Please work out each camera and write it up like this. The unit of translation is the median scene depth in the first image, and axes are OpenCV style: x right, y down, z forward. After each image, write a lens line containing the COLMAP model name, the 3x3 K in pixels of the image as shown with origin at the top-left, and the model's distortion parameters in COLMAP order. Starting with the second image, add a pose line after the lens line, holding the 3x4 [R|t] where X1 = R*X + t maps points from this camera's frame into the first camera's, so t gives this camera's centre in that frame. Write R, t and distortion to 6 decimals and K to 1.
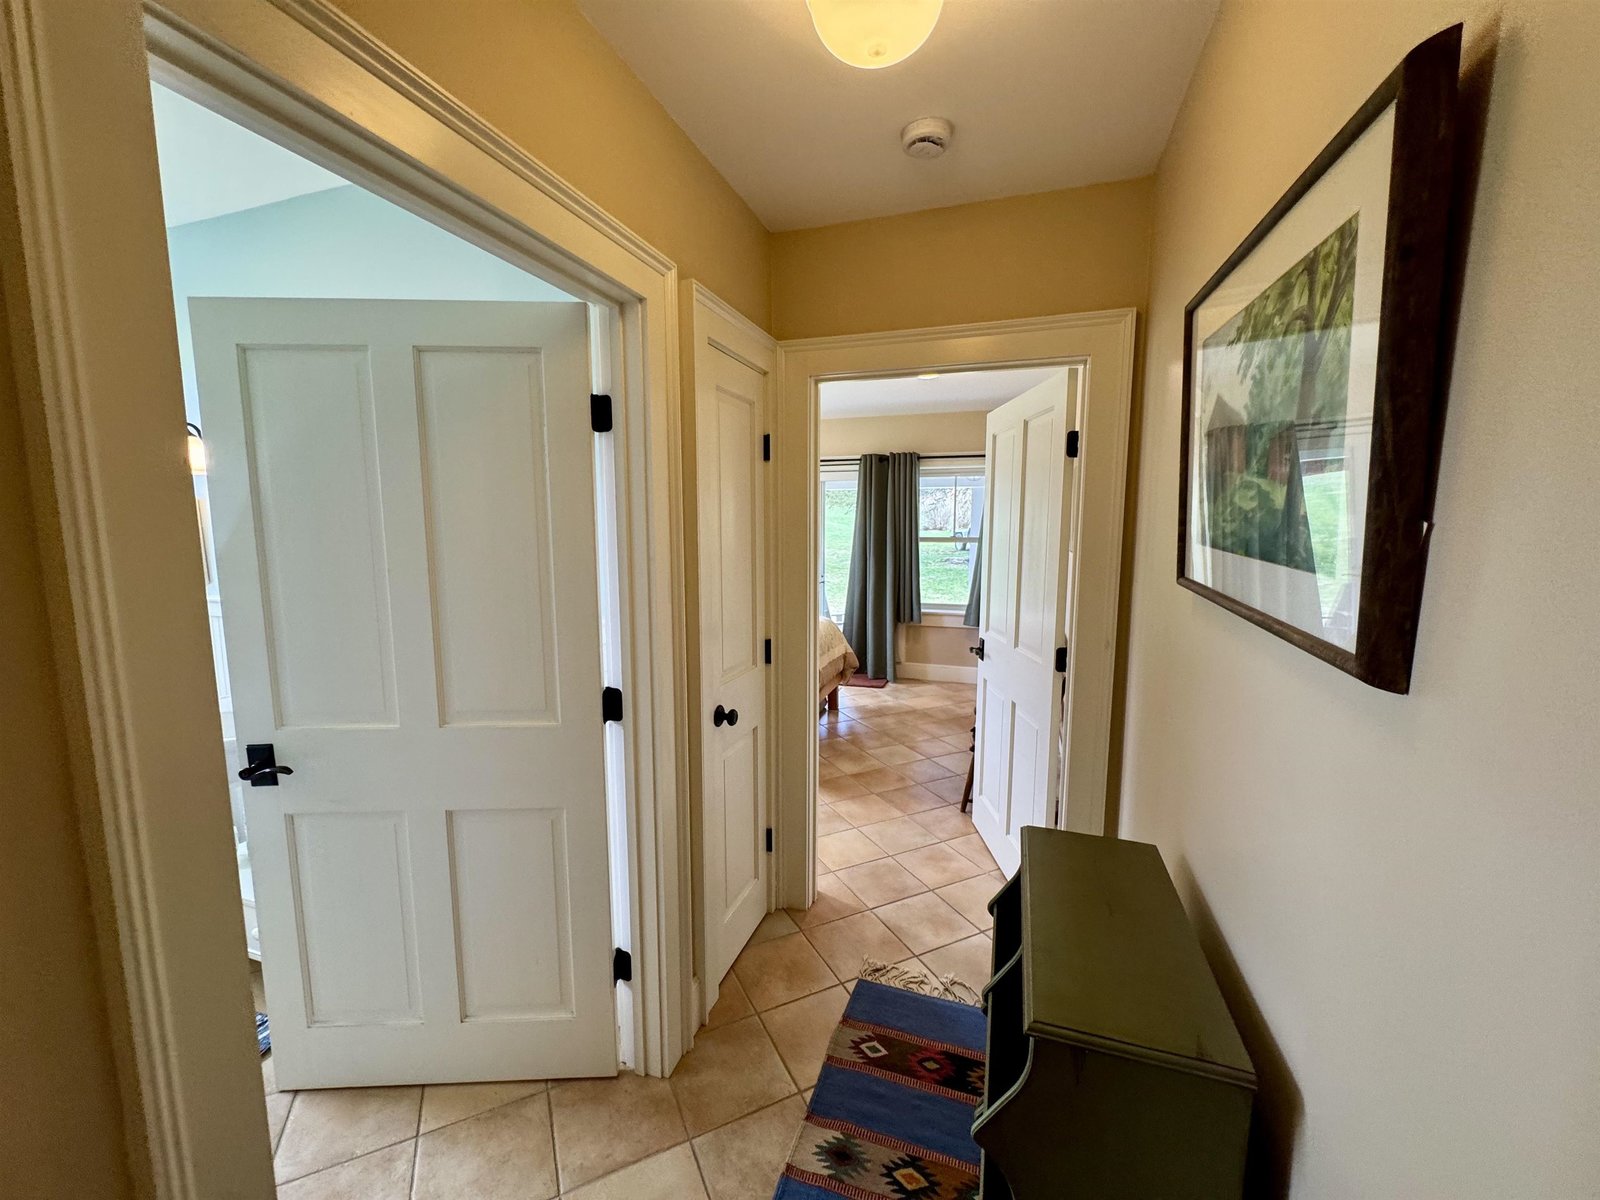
lens RADIAL K [[636.2, 0, 801.7], [0, 636.2, 601.8], [0, 0, 1]] dist [-0.006477, -0.000194]
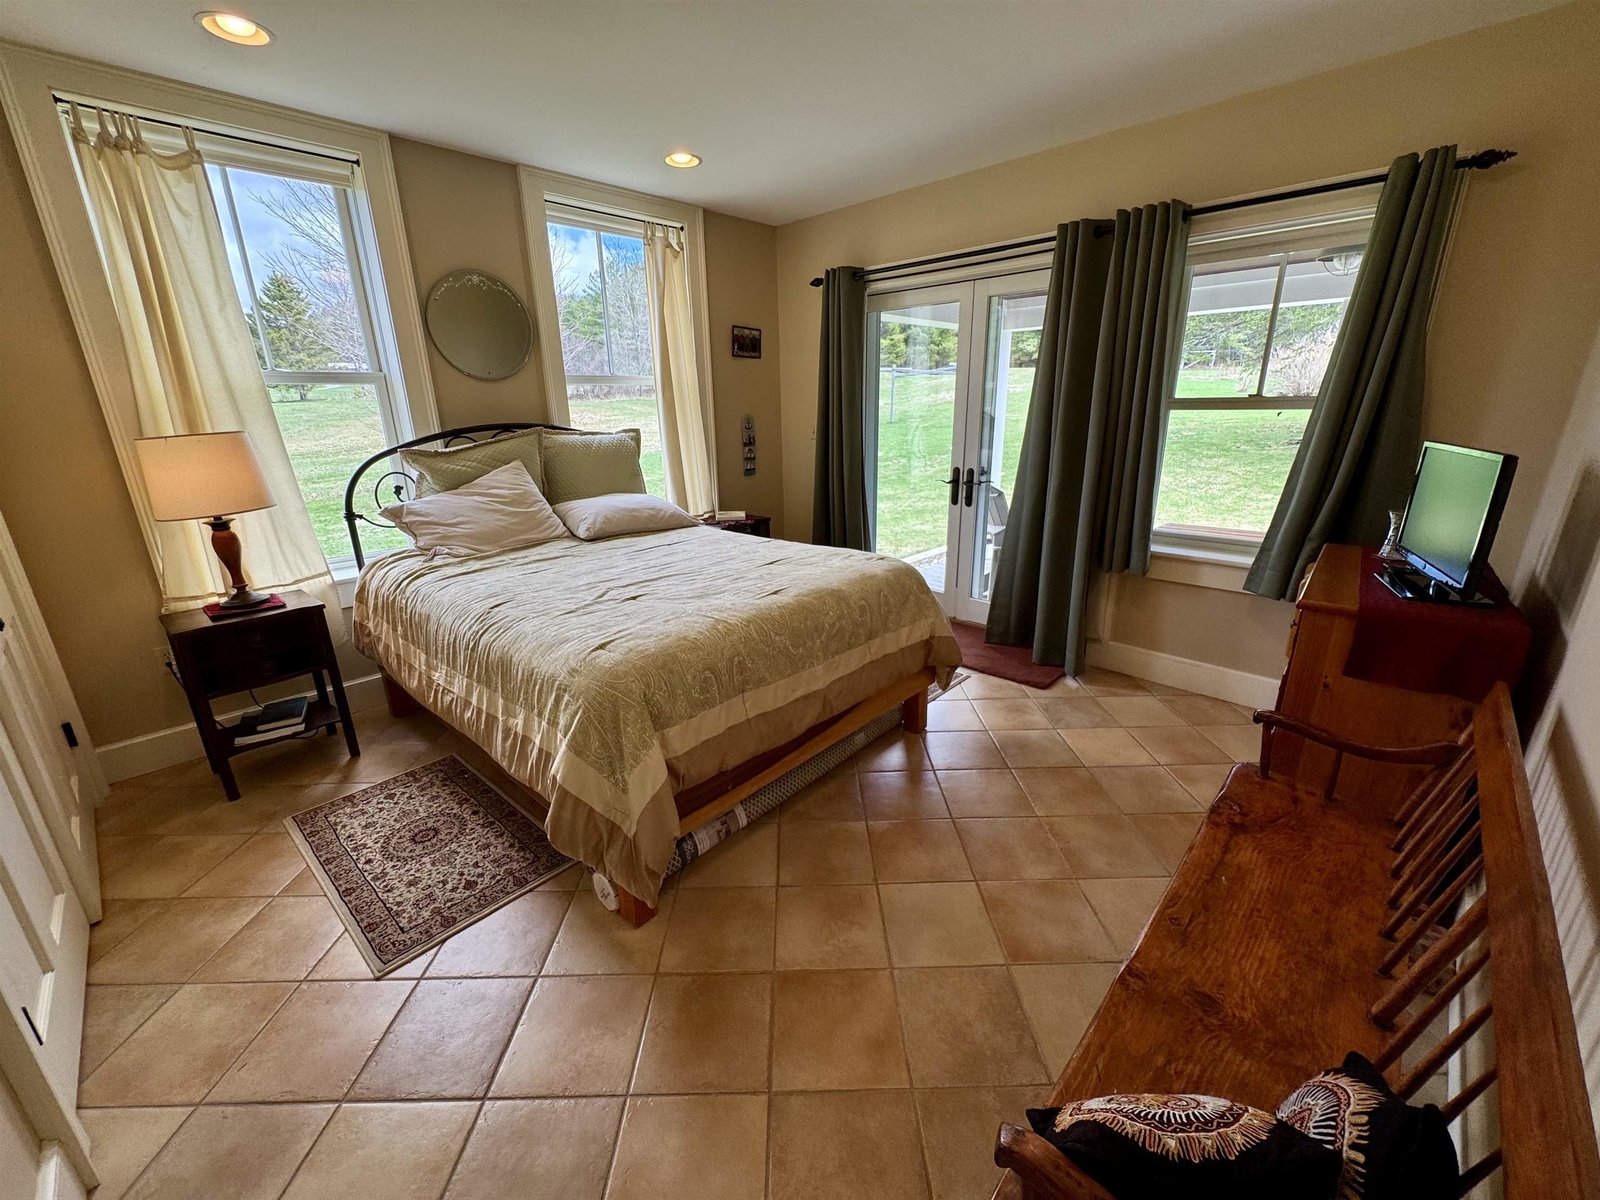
lens RADIAL K [[628.3, 0, 800.0], [0, 628.3, 600.0], [0, 0, 1]] dist [-0.004237, -0.000341]
pose [[0.900127, 0.114528, -0.420303, 0.152171], [-0.034857, 0.980664, 0.192571, -0.033616], [0.434231, -0.158688, 0.886714, 0.434922]]
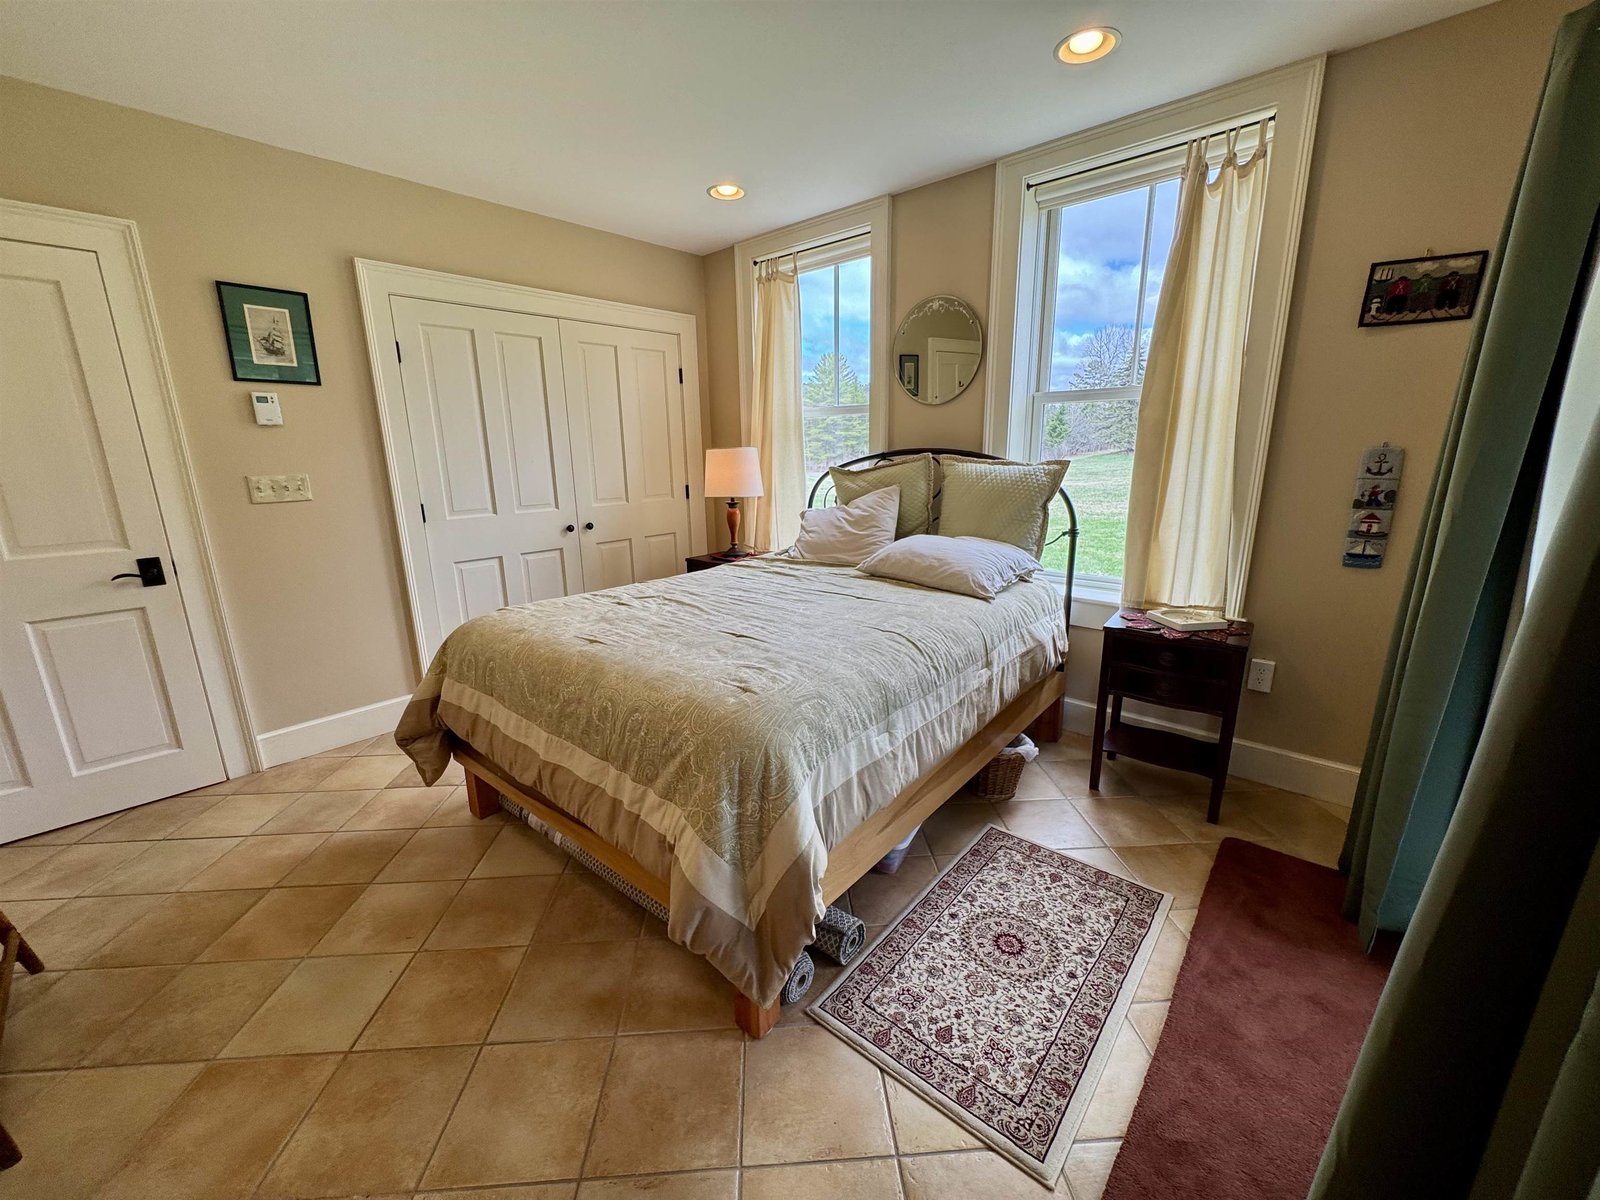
lens RADIAL K [[636.2, 0, 801.7], [0, 636.2, 601.8], [0, 0, 1]] dist [-0.006477, -0.000194]
pose [[-0.388031, 0.218664, -0.895331, 0.225020], [-0.100963, 0.955516, 0.277120, -0.083786], [0.916100, 0.197926, -0.348693, 0.940016]]
